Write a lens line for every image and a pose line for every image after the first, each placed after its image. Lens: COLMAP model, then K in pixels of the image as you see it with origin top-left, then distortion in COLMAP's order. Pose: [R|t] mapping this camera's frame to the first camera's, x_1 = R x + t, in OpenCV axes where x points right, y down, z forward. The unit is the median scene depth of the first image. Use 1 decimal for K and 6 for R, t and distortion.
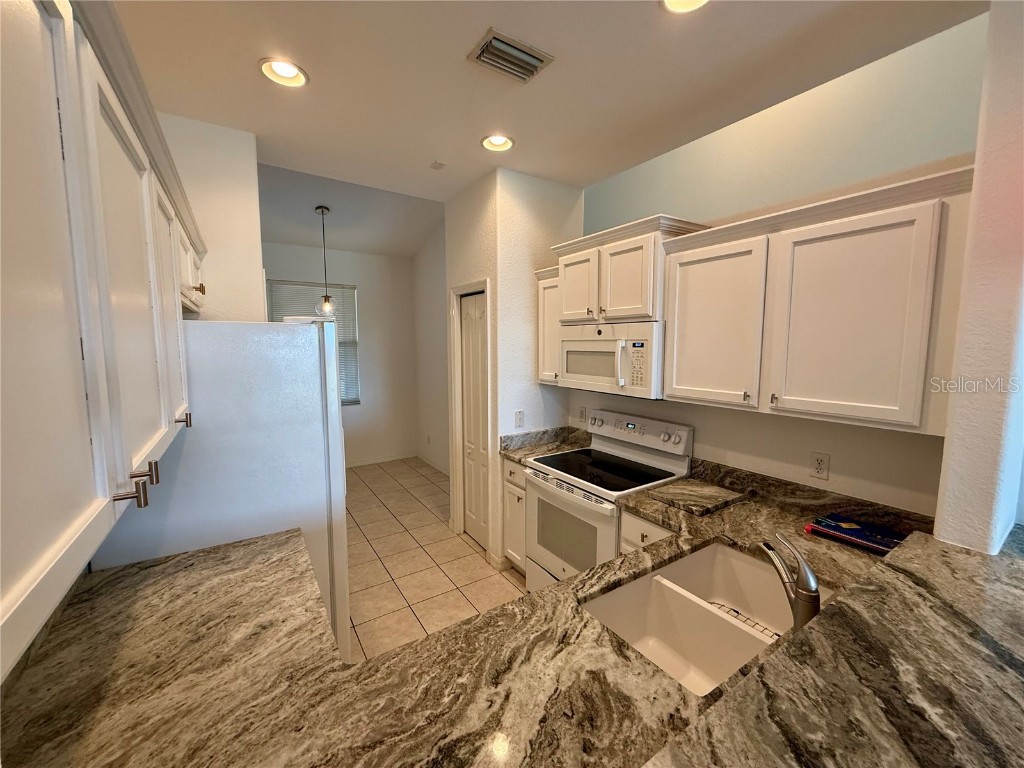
lens RADIAL K [[407.0, 0, 509.6], [0, 407.0, 383.4], [0, 0, 1]] dist [0.000074, 0.000165]
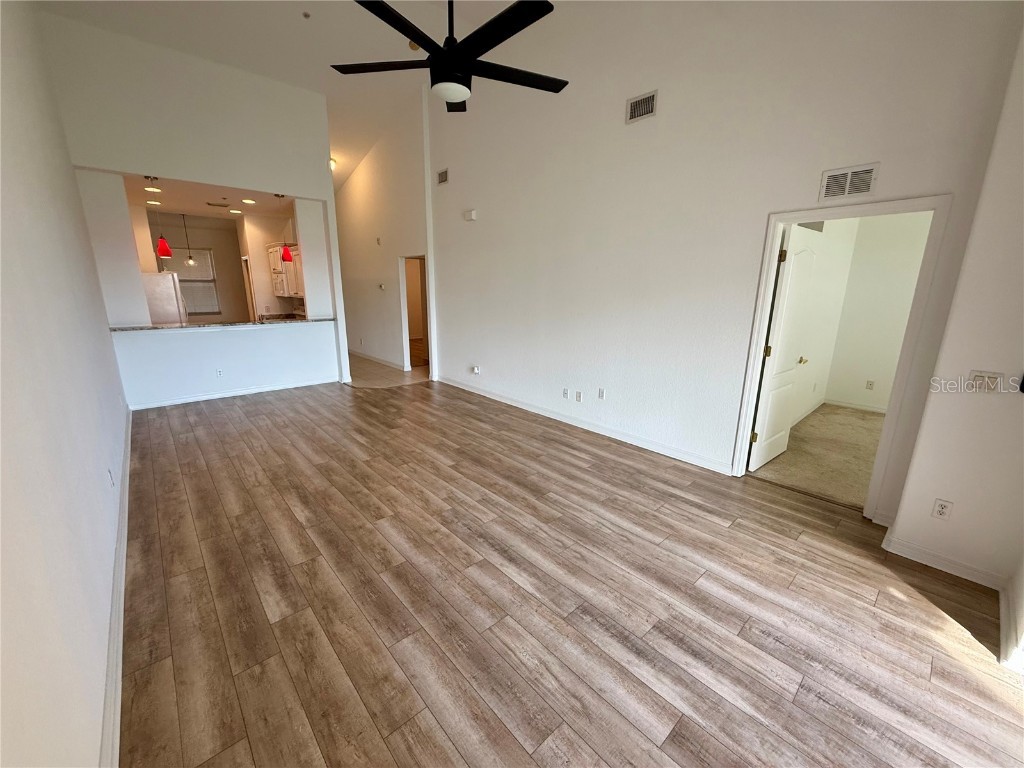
lens RADIAL K [[407.0, 0, 509.6], [0, 407.0, 383.4], [0, 0, 1]] dist [0.000074, 0.000165]
pose [[0.988867, -0.024051, 0.146848, 2.915856], [0.004021, 0.990811, 0.135196, 0.526099], [-0.148750, -0.133101, 0.979876, -4.719311]]
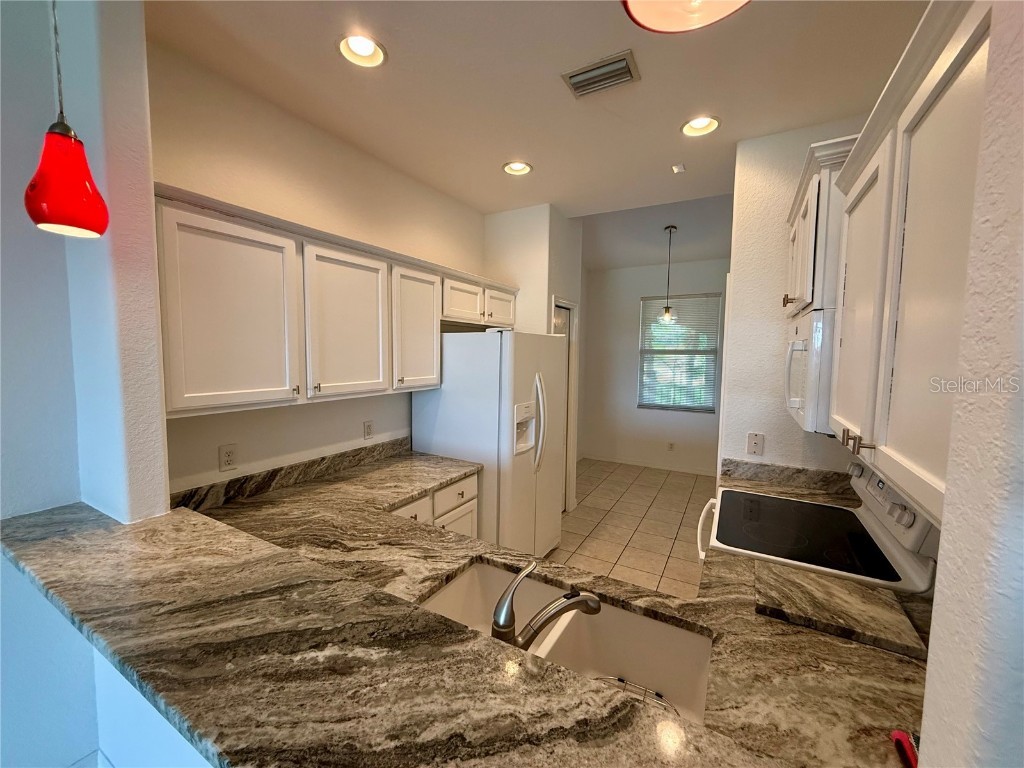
lens RADIAL K [[407.0, 0, 509.6], [0, 407.0, 383.4], [0, 0, 1]] dist [0.000074, 0.000165]
pose [[0.453219, 0.077100, -0.888058, 1.214568], [-0.101273, 0.994256, 0.034636, -0.020416], [0.885628, 0.074239, 0.458424, 0.487506]]
